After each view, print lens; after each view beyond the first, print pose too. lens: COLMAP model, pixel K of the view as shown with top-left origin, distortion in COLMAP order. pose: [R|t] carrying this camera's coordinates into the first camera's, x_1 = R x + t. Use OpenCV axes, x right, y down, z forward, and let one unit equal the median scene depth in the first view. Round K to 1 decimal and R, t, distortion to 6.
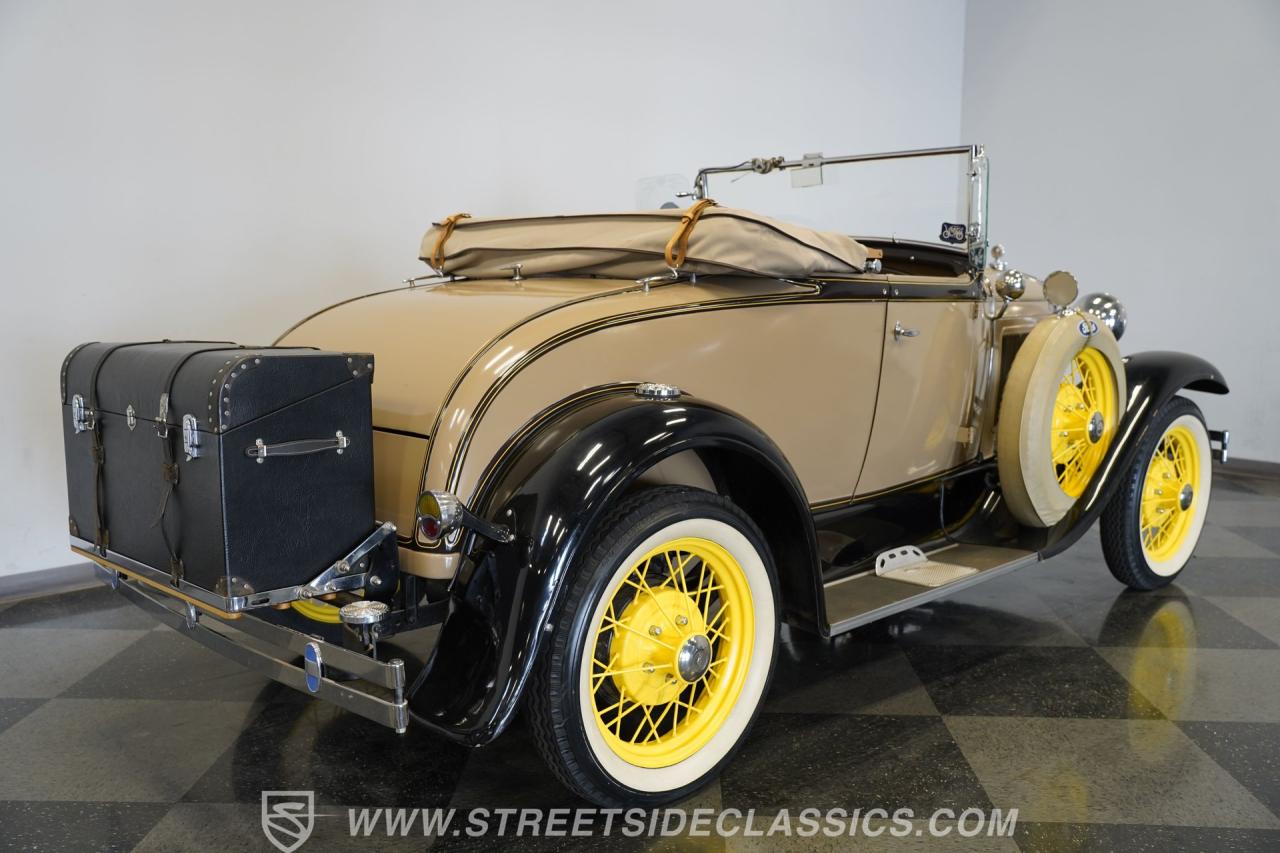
lens RADIAL K [[1200.1, 0, 645.9], [0, 1200.1, 419.5], [0, 0, 1]] dist [-0.005331, 0.087501]
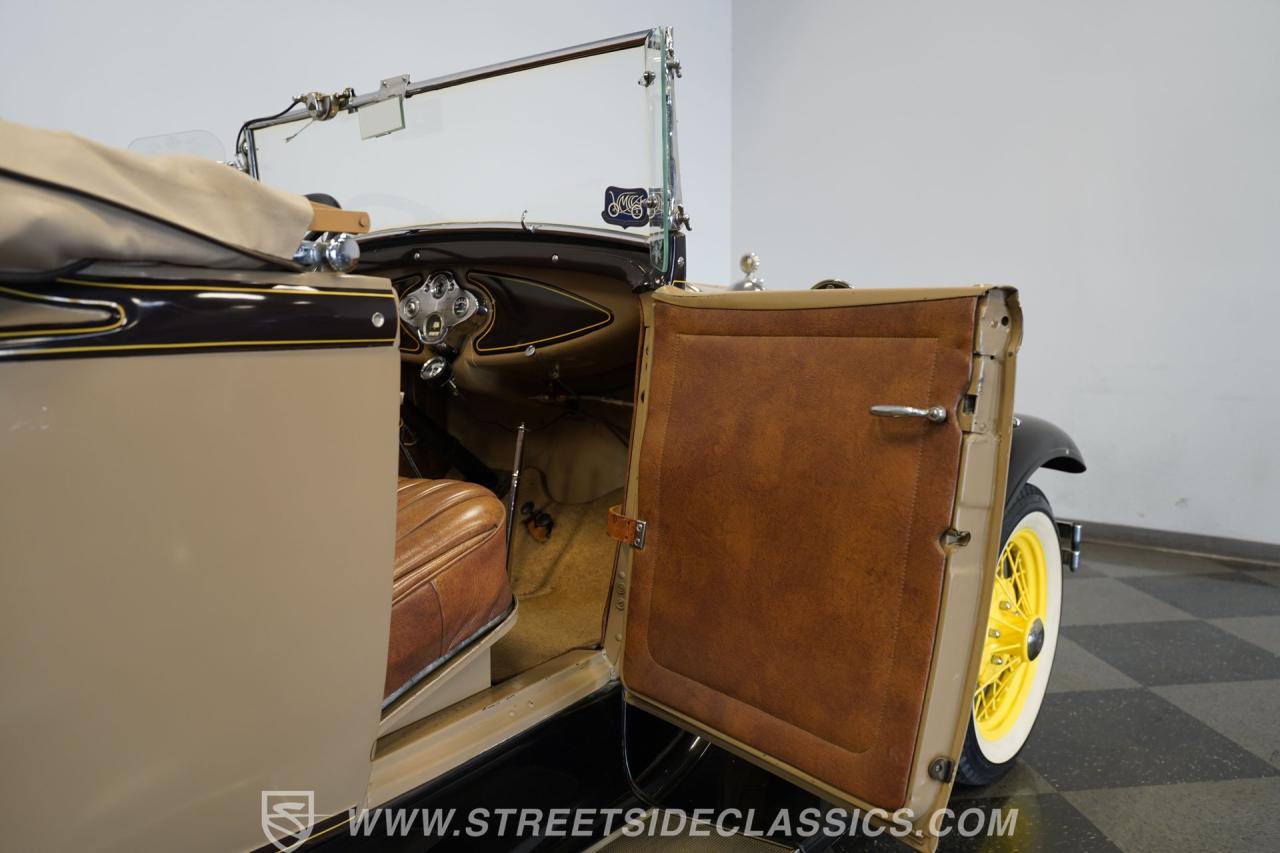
lens RADIAL K [[1043.8, 0, 640.0], [0, 1043.8, 426.5], [0, 0, 1]] dist [-0.078909, 0.000788]
pose [[0.992139, -0.024453, 0.122725, 0.242668], [0.026140, 0.999584, -0.012152, -0.066466], [-0.122377, 0.015264, 0.992366, 0.663512]]
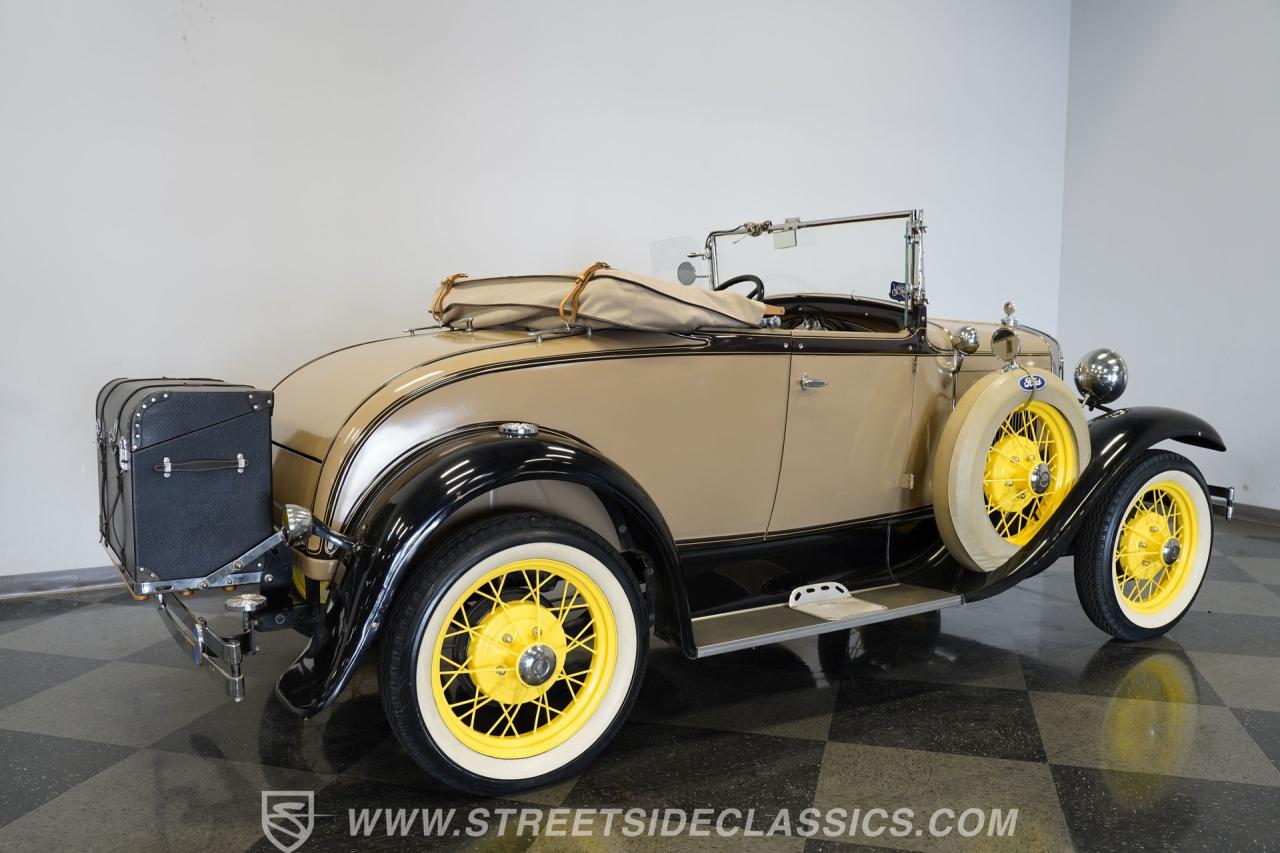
lens RADIAL K [[1122.0, 0, 641.7], [0, 1122.0, 411.1], [0, 0, 1]] dist [-0.037786, 0.005121]
pose [[0.975803, 0.025979, -0.217102, 0.296234], [-0.034818, 0.998709, -0.036986, -0.004631], [0.215861, 0.043650, 0.975448, -0.020040]]
